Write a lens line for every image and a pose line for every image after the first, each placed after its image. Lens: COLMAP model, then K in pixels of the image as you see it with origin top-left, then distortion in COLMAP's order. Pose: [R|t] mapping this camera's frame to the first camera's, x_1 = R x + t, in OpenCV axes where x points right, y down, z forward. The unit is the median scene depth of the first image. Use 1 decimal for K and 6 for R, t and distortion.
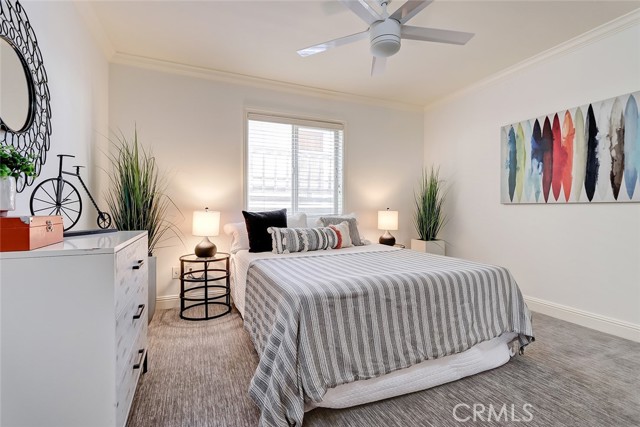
lens RADIAL K [[296.4, 0, 320.0], [0, 296.4, 213.5], [0, 0, 1]] dist [-0.003577, -0.000497]
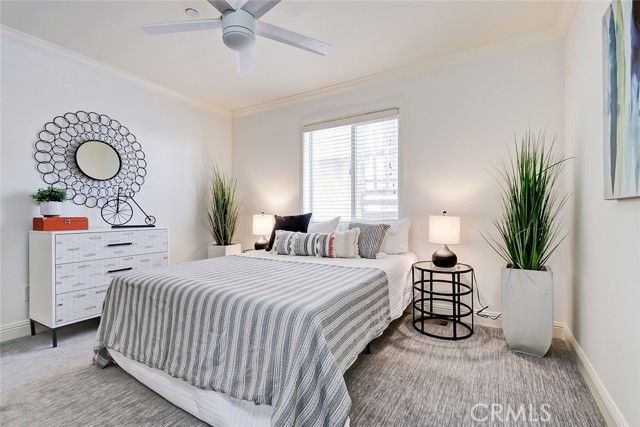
lens RADIAL K [[326.5, 0, 319.7], [0, 326.5, 204.3], [0, 0, 1]] dist [0.039315, 0.000152]
pose [[0.533468, -0.030550, -0.845268, 0.746793], [-0.009086, 0.999083, -0.041843, 0.000150], [0.845771, 0.030002, 0.532701, 0.377031]]
